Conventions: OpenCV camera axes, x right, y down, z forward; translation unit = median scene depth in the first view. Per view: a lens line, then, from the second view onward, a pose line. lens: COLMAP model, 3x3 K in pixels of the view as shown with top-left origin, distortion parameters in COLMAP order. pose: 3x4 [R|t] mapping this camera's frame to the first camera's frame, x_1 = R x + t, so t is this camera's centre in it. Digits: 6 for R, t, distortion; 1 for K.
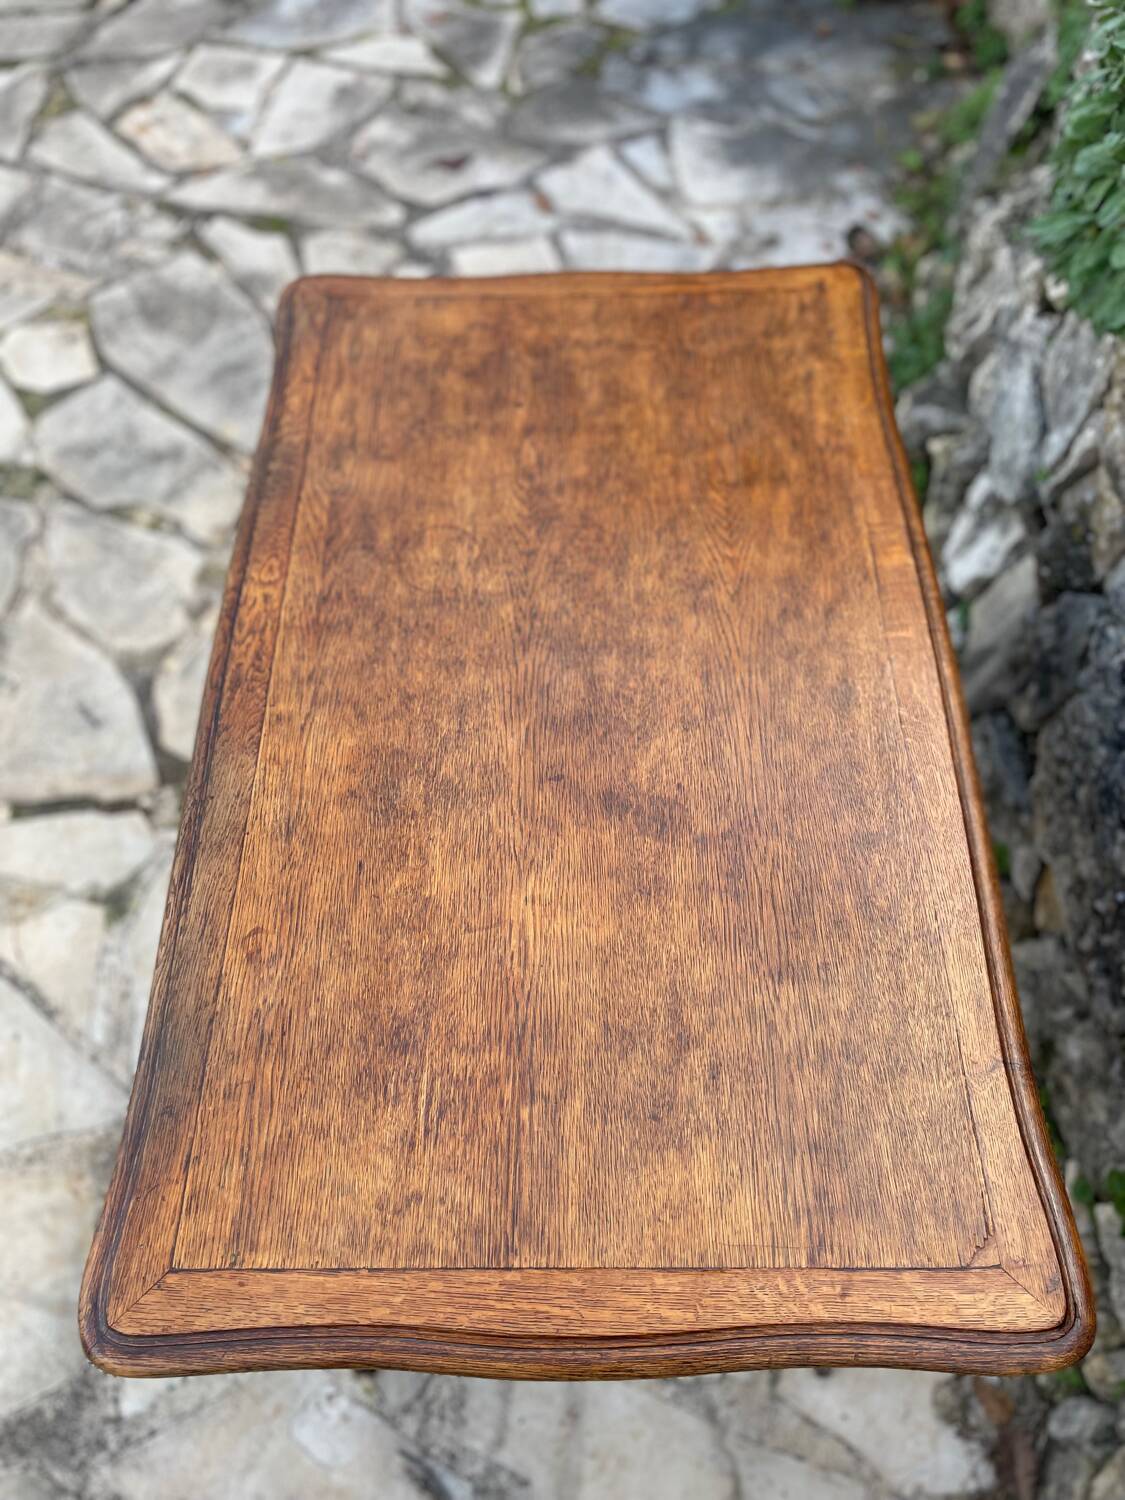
lens RADIAL K [[1139.1, 0, 565.7], [0, 1139.1, 741.6], [0, 0, 1]] dist [0.083689, -0.121292]
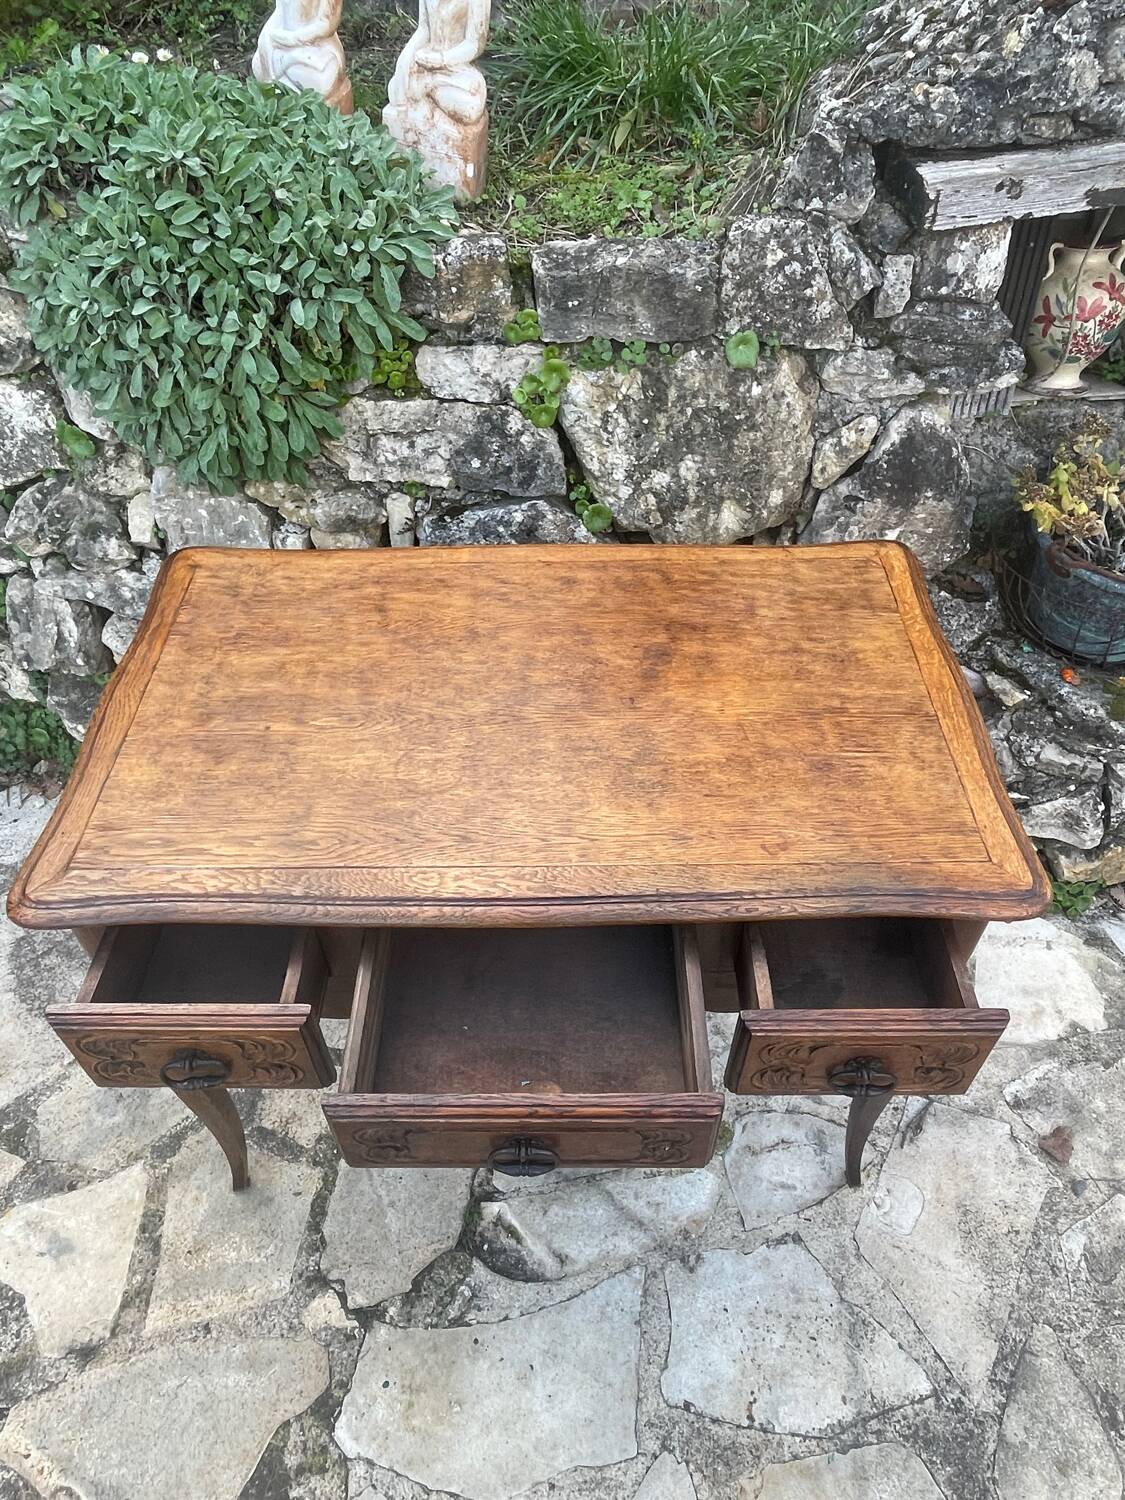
lens RADIAL K [[1002.3, 0, 573.4], [0, 1002.3, 747.8], [0, 0, 1]] dist [-0.001979, -0.009180]
pose [[-0.004337, -0.704612, 0.709580, -0.865789], [0.858676, 0.361043, 0.363764, -0.430291], [-0.512501, 0.610877, 0.603467, 0.255555]]
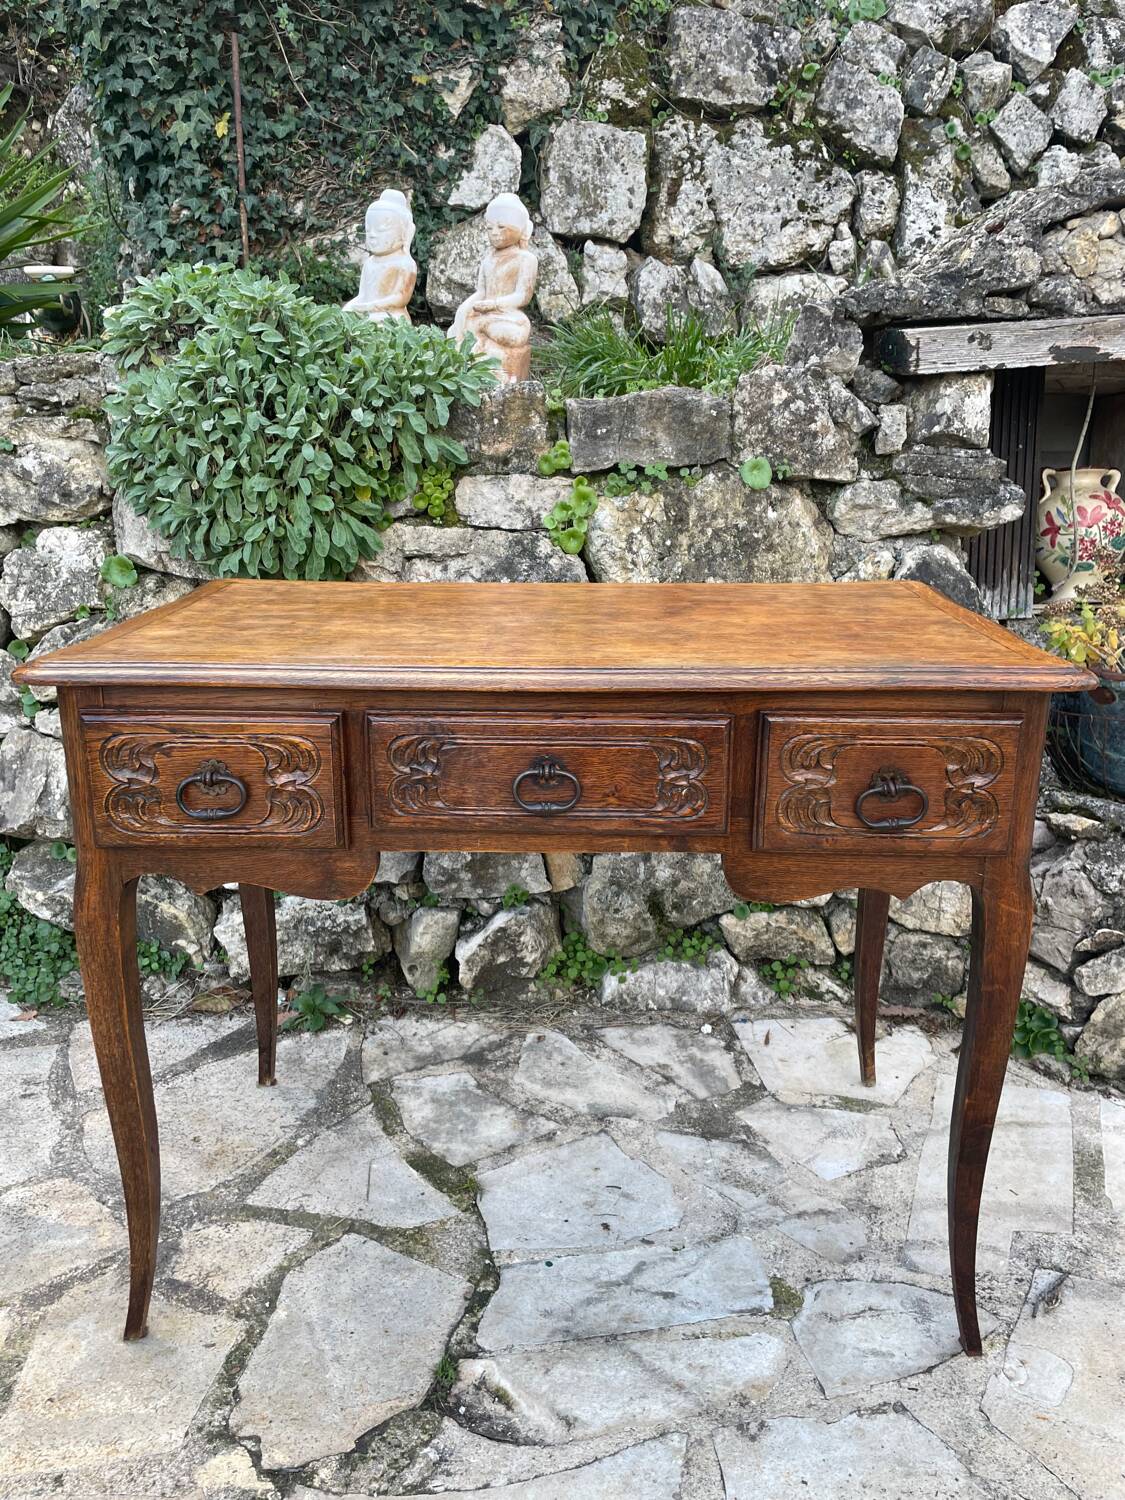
lens RADIAL K [[1193.9, 0, 572.5], [0, 1193.9, 754.7], [0, 0, 1]] dist [0.082389, -0.119410]
pose [[0.020875, -0.253589, 0.967087, -1.395784], [0.853328, 0.508549, 0.114932, -0.133590], [-0.520957, 0.822843, 0.227010, 0.751032]]
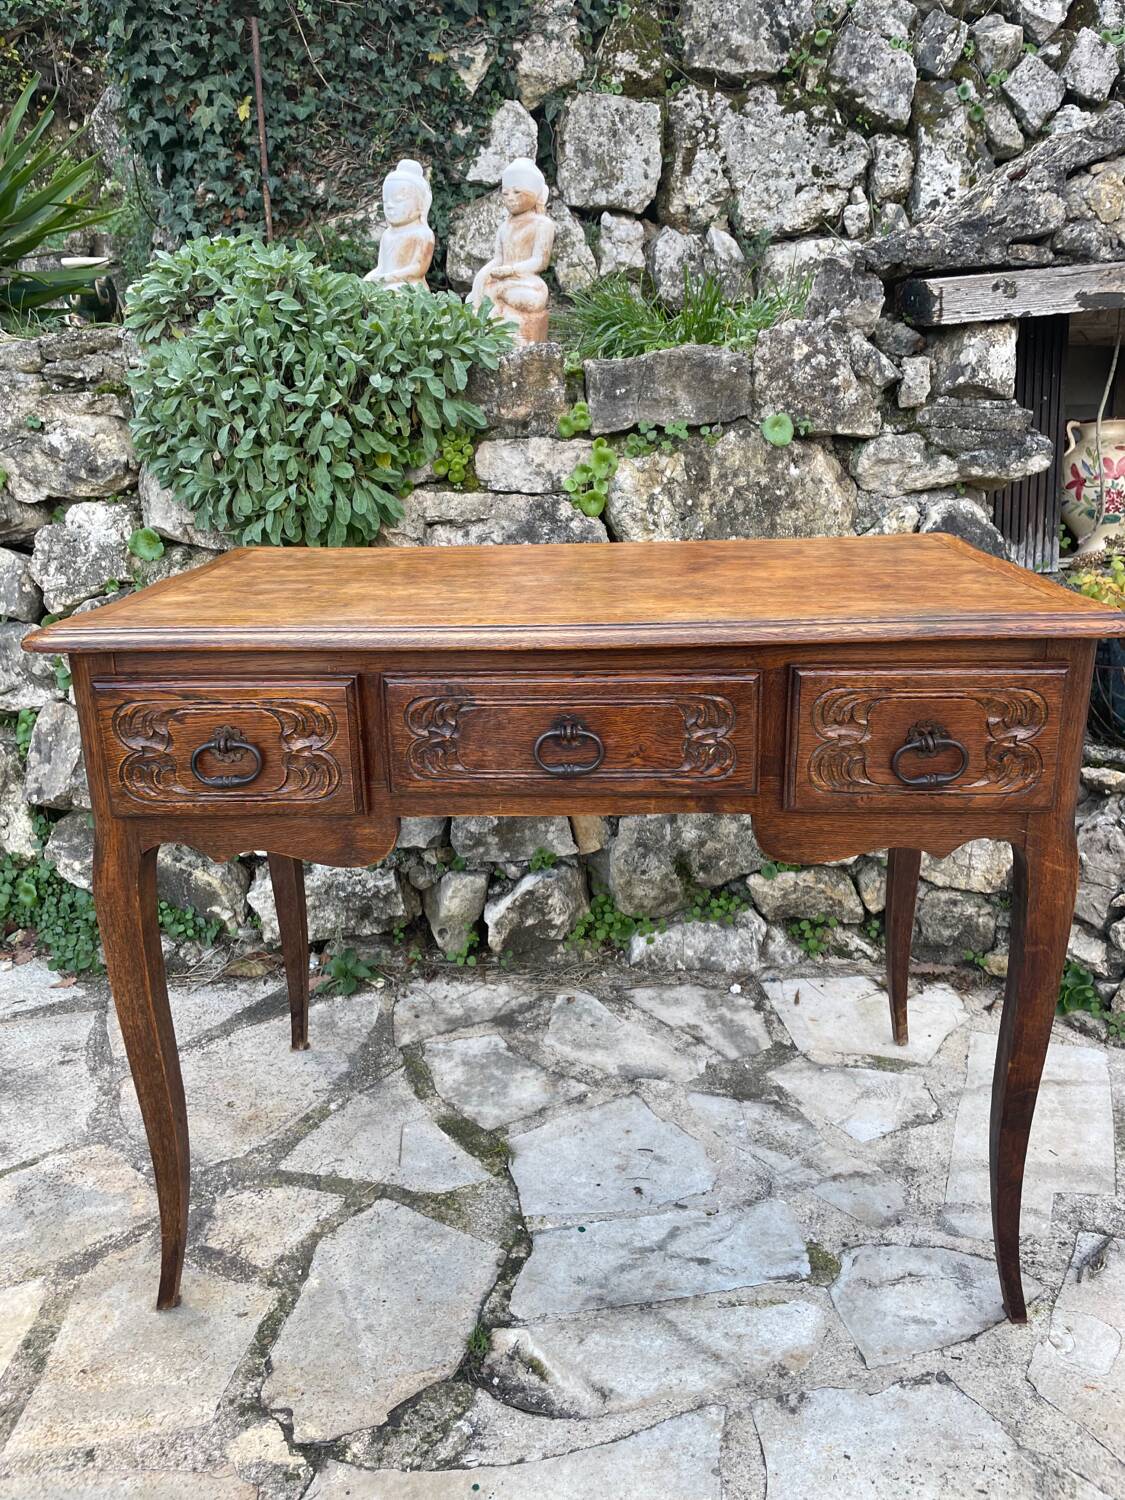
lens RADIAL K [[1139.1, 0, 565.9], [0, 1139.1, 737.8], [0, 0, 1]] dist [0.083689, -0.121292]
pose [[0.044374, -0.267334, 0.962582, -1.312683], [0.865218, 0.491973, 0.096748, -0.116838], [-0.499428, 0.828550, 0.253133, 0.775363]]
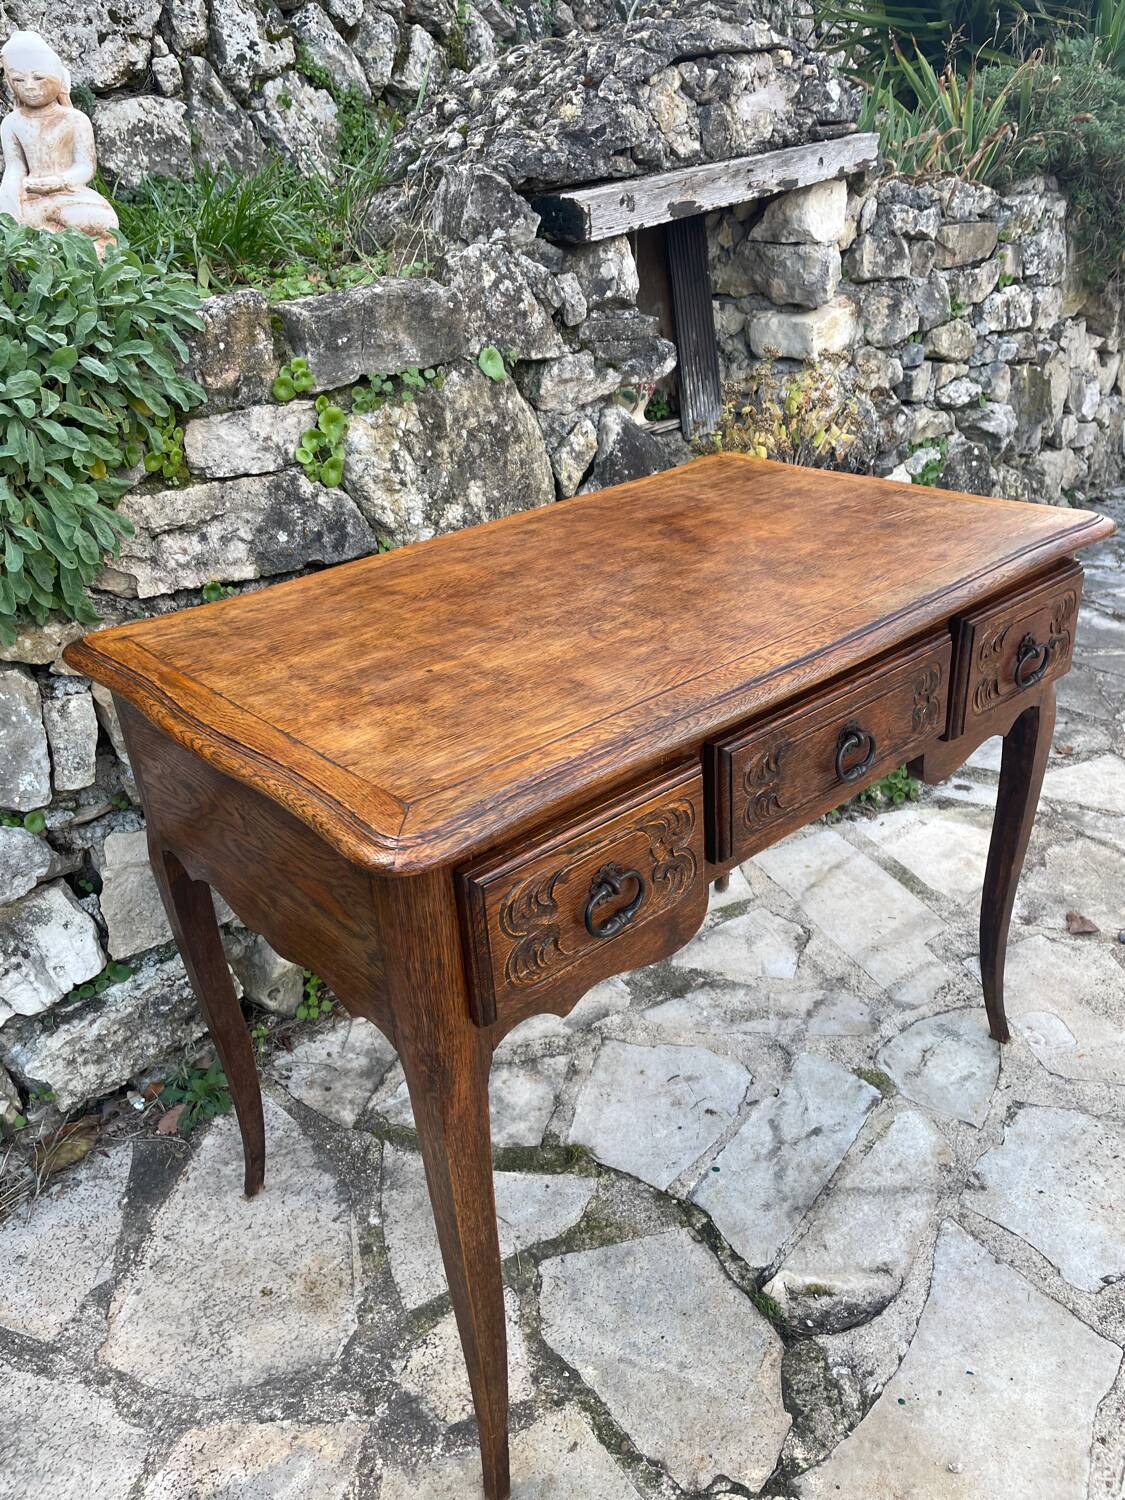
lens RADIAL K [[1139.1, 0, 566.7], [0, 1139.1, 740.6], [0, 0, 1]] dist [0.083689, -0.121292]
pose [[-0.659980, -0.281158, 0.696689, -0.877616], [0.677563, 0.177851, 0.713636, -0.975369], [-0.324552, 0.943037, 0.073124, 1.045571]]
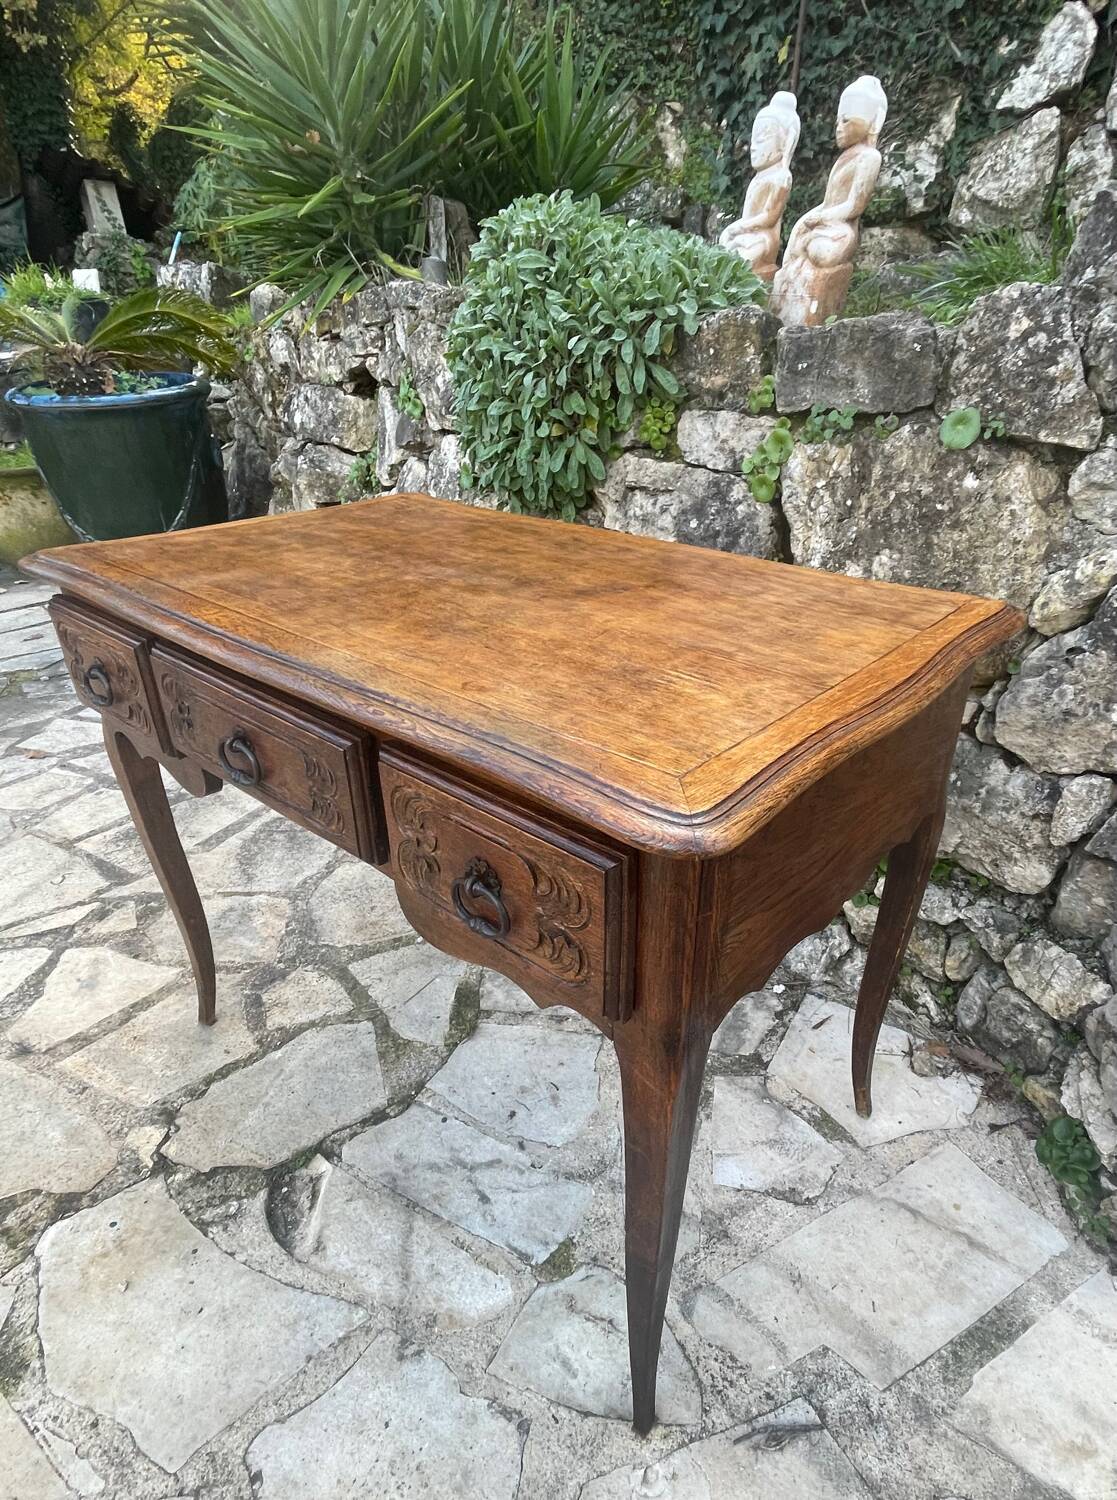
lens RADIAL K [[827.3, 0, 616.6], [0, 827.3, 817.8], [0, 0, 1]] dist [-0.012624, 0.003206]
pose [[0.636838, -0.368635, 0.677160, -0.622659], [0.646129, 0.734375, -0.207872, 0.425281], [-0.420661, 0.569914, 0.705863, 0.375902]]
